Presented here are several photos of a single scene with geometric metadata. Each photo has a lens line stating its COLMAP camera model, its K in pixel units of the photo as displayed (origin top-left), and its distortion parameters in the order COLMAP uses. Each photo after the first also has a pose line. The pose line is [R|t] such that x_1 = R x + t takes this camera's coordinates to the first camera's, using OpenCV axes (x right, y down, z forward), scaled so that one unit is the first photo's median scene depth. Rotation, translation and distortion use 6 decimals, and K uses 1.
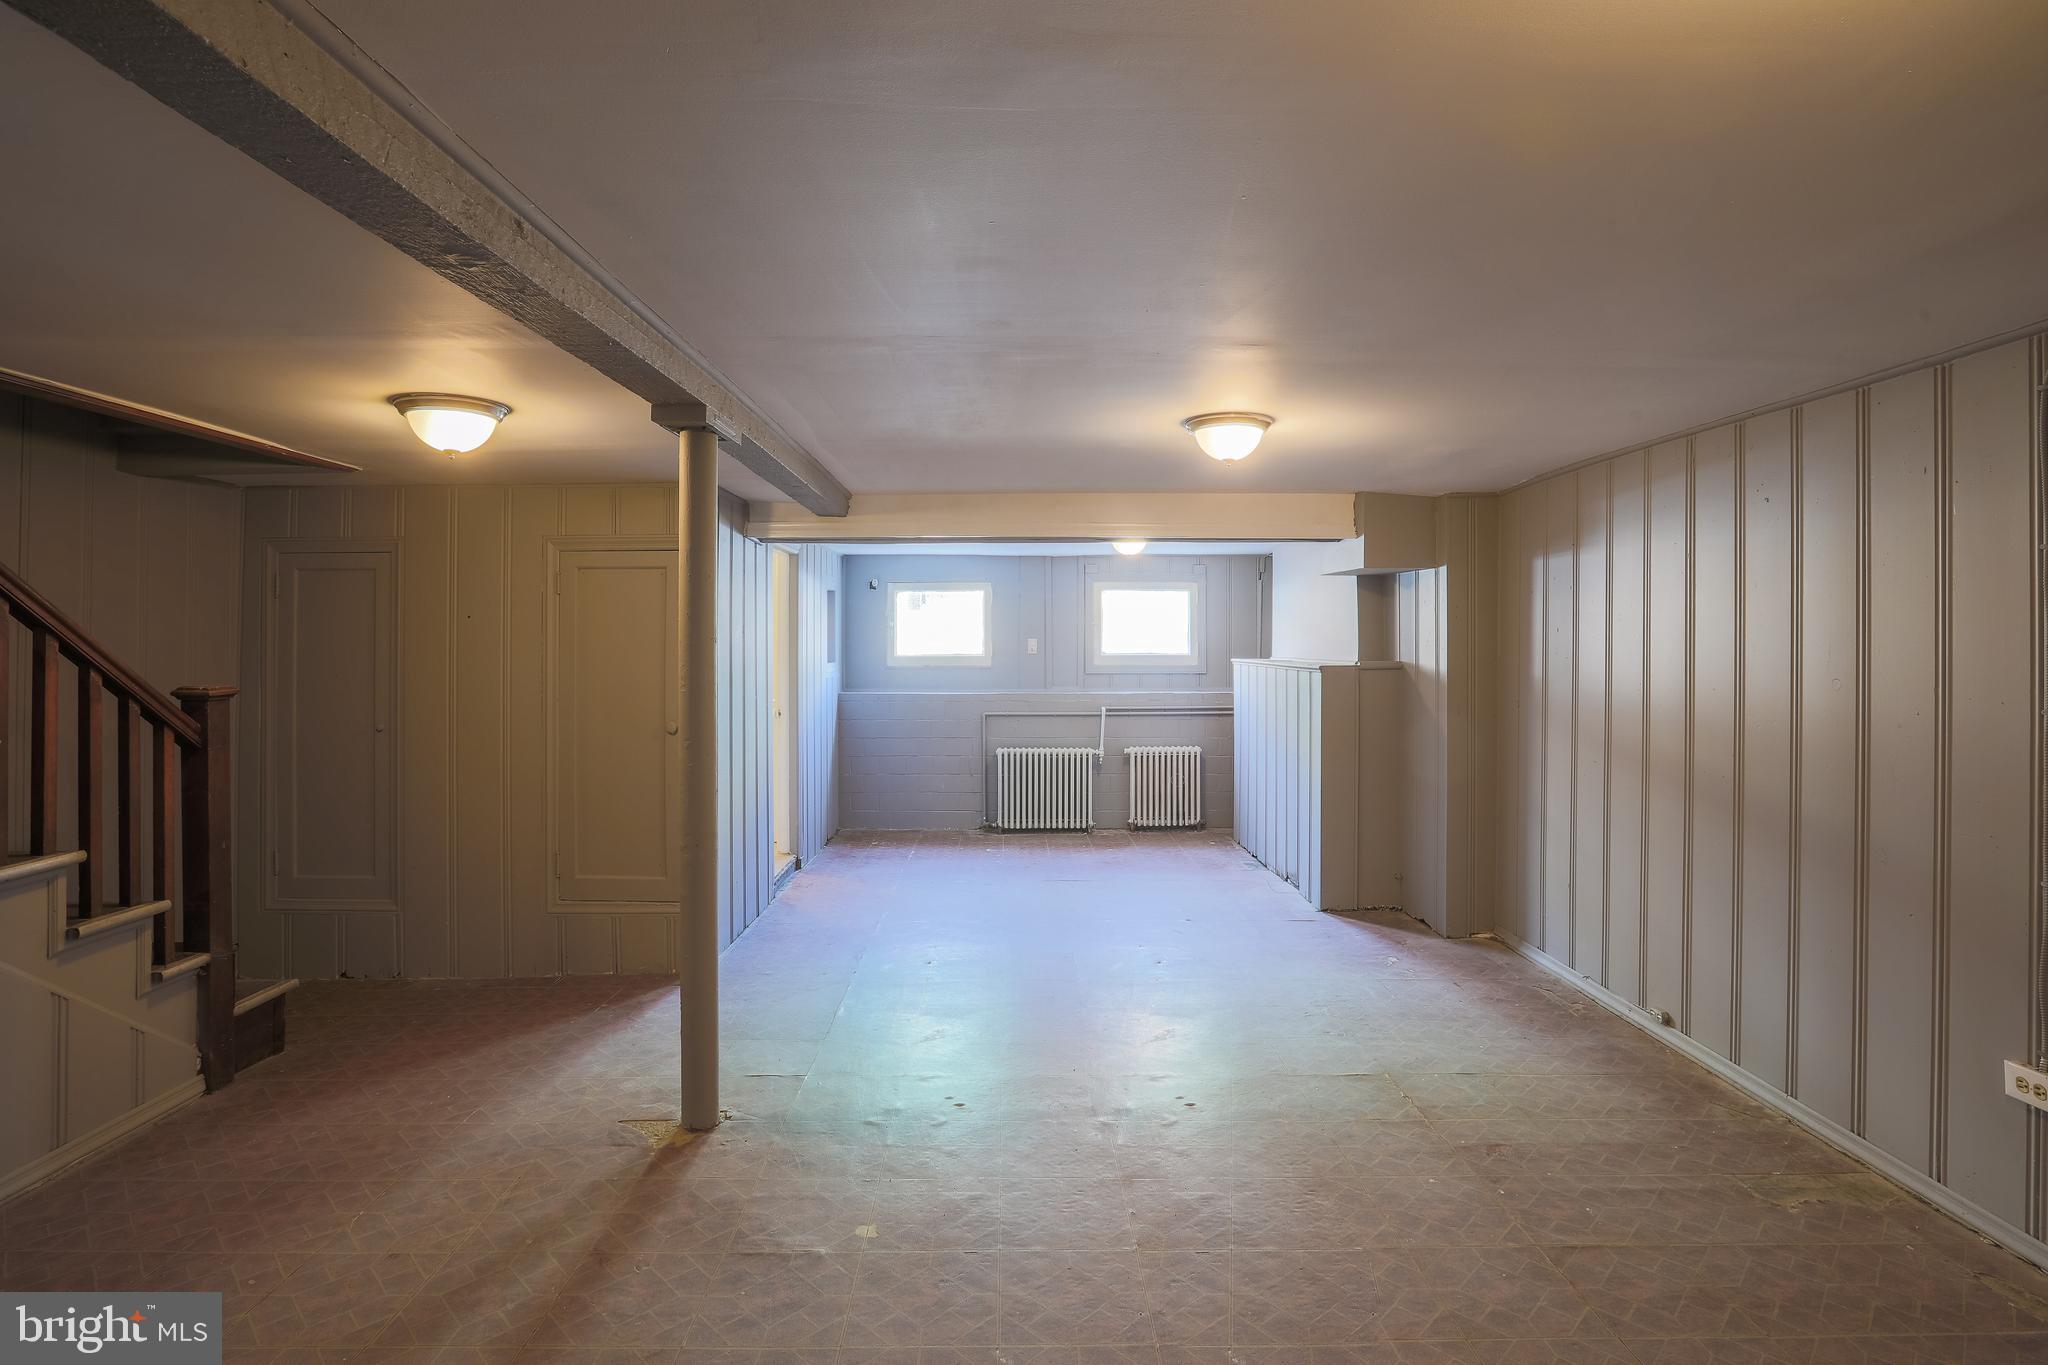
lens RADIAL K [[1004.0, 0, 1032.2], [0, 1004.0, 666.8], [0, 0, 1]] dist [-0.063859, 0.027674]
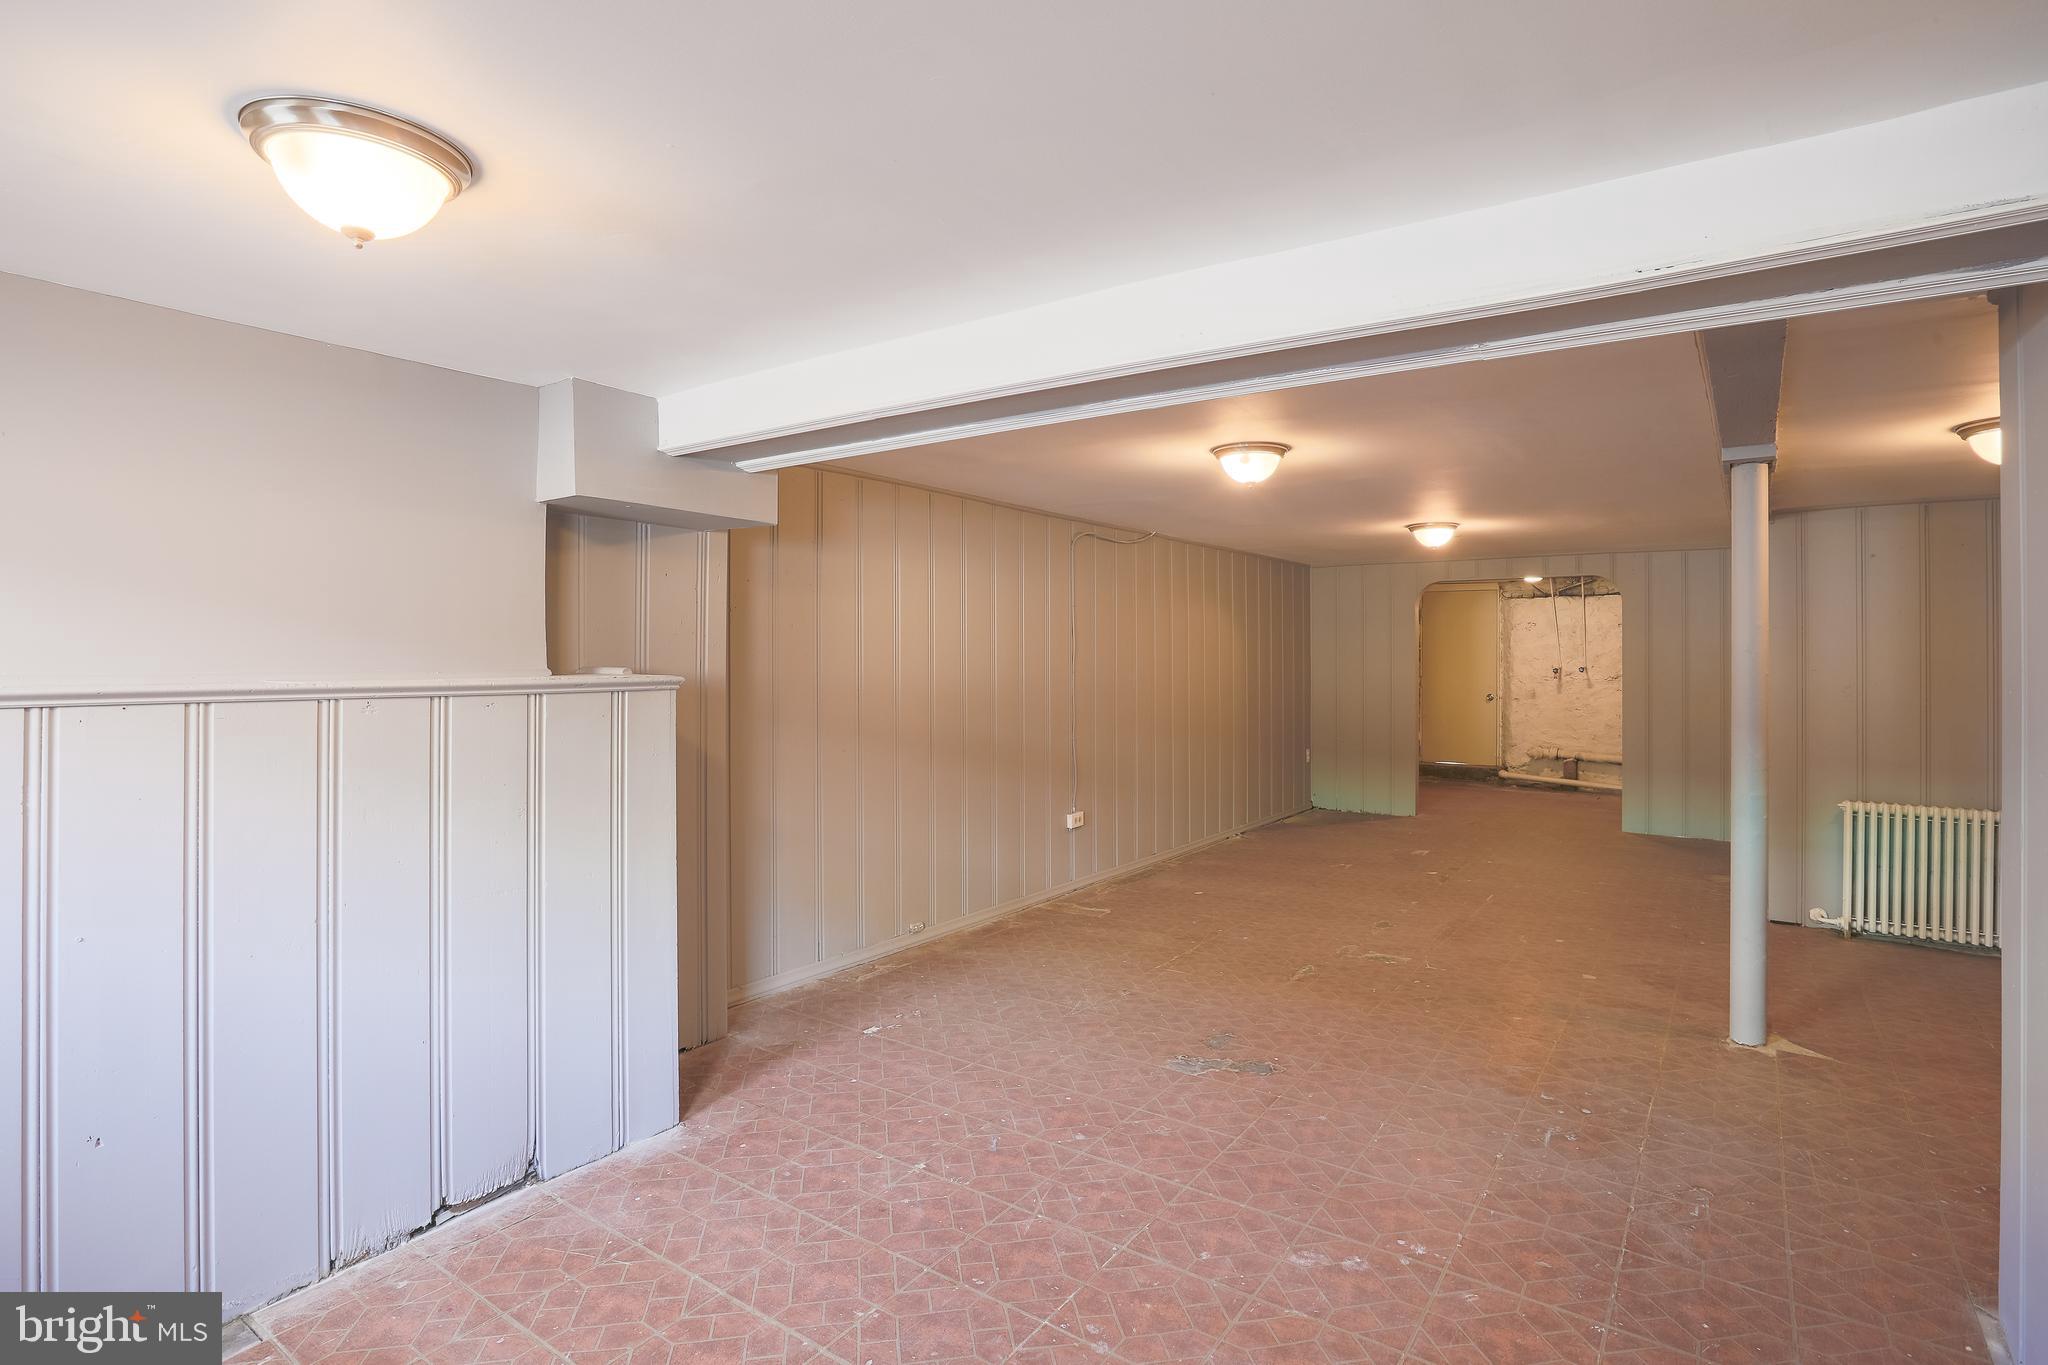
lens RADIAL K [[1004.0, 0, 1032.2], [0, 1004.0, 666.8], [0, 0, 1]] dist [-0.063859, 0.027674]
pose [[-0.802488, -0.010954, 0.596567, -0.294624], [0.007972, 0.999545, 0.029078, -0.030022], [-0.596615, 0.028091, -0.802036, 2.098904]]
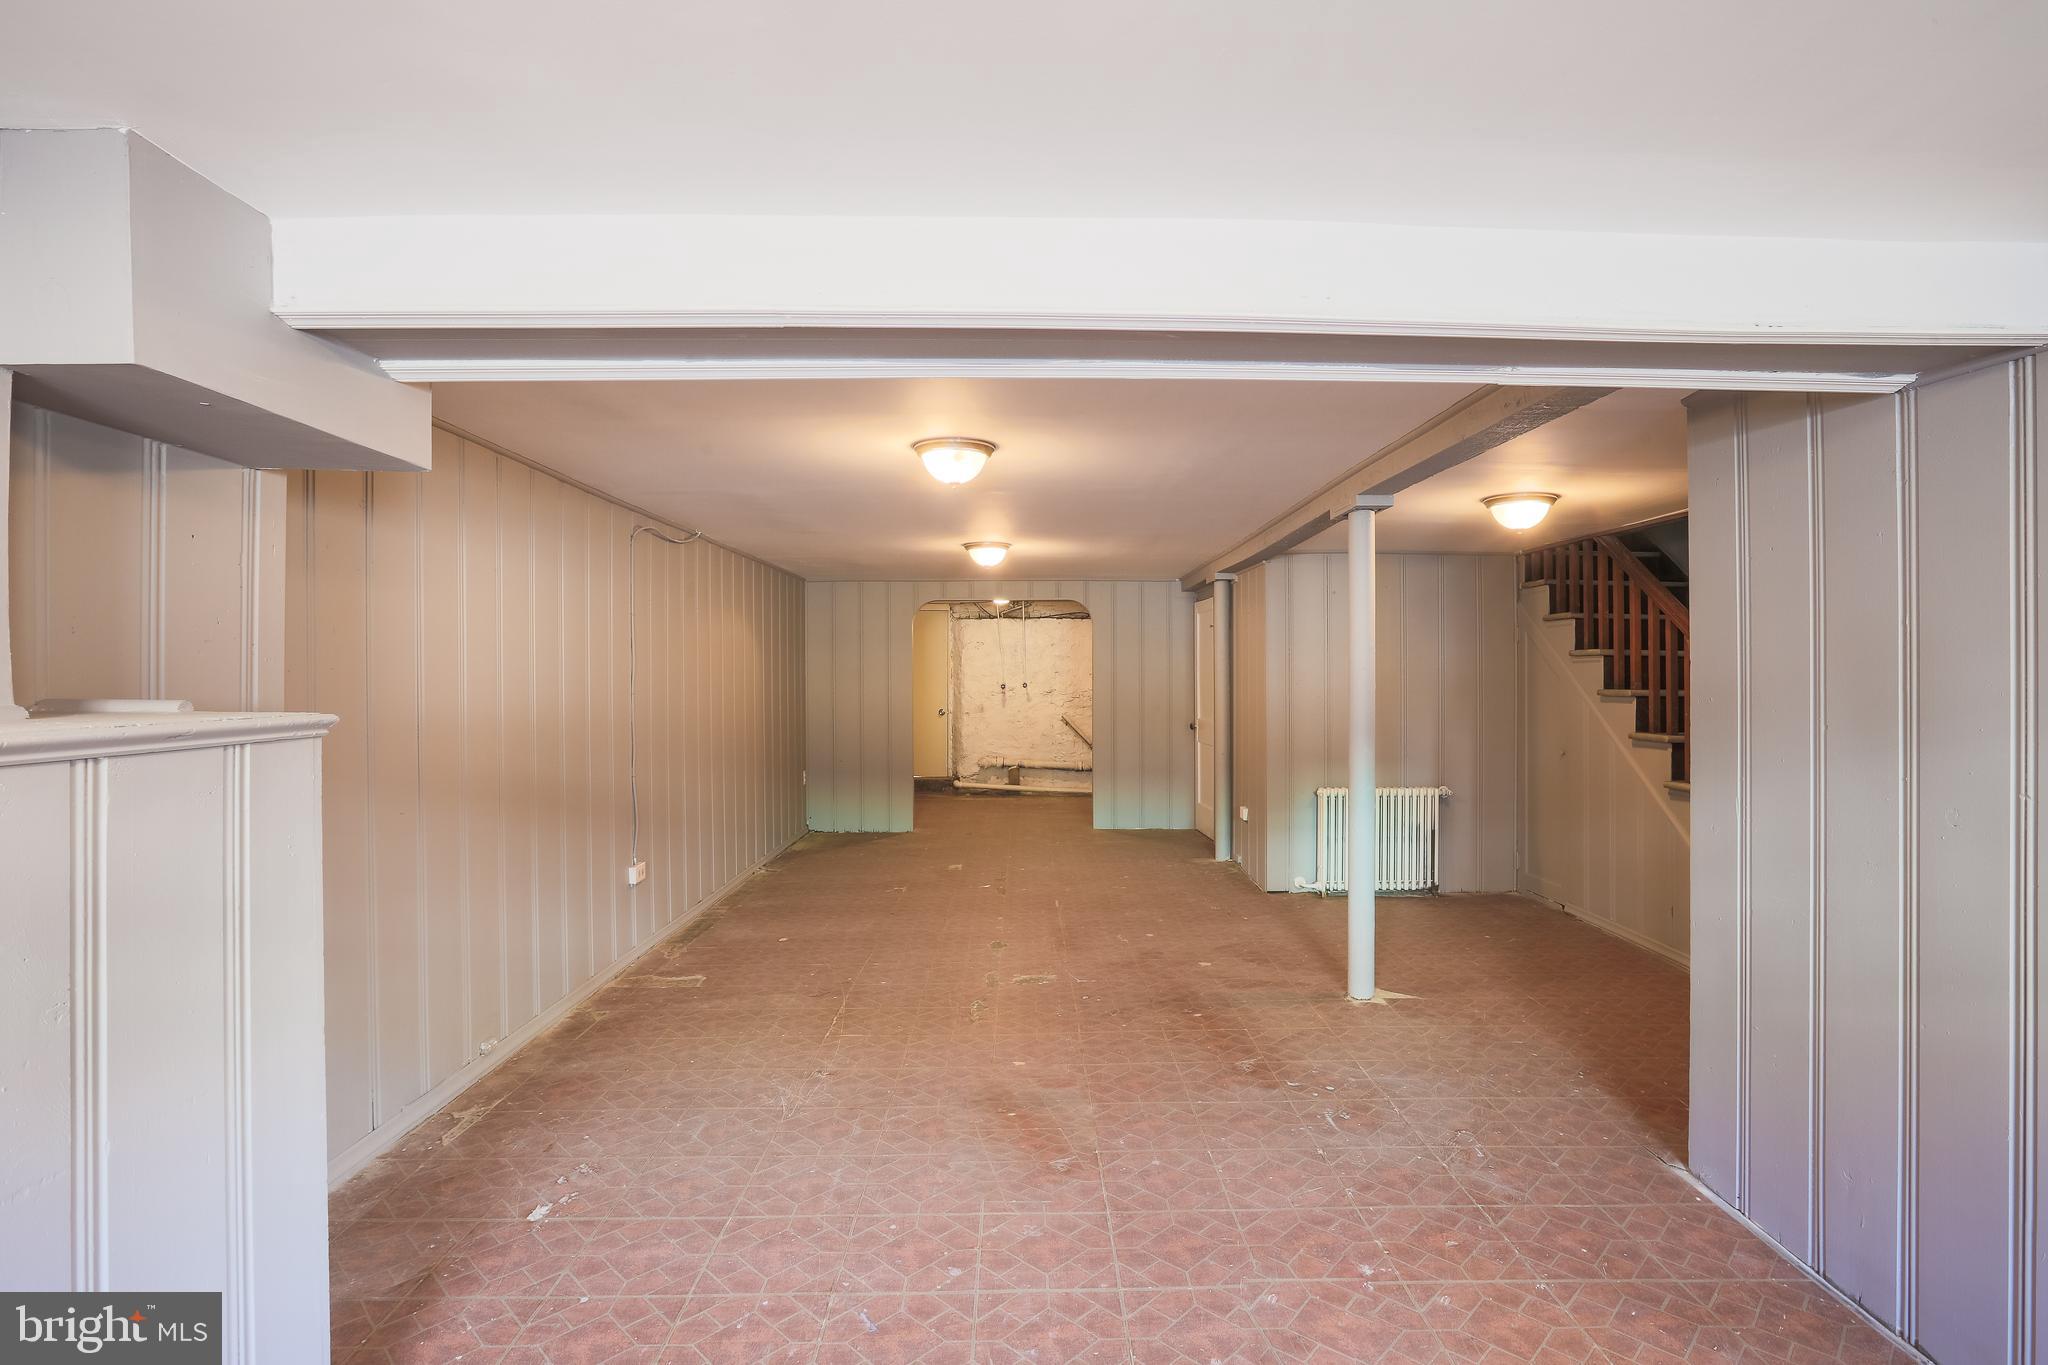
lens RADIAL K [[1004.0, 0, 1032.2], [0, 1004.0, 666.8], [0, 0, 1]] dist [-0.063859, 0.027674]
pose [[-0.999964, -0.001394, 0.008343, 0.110236], [-0.001285, 0.999914, 0.013042, -0.026792], [-0.008361, 0.013031, -0.999880, 2.074594]]
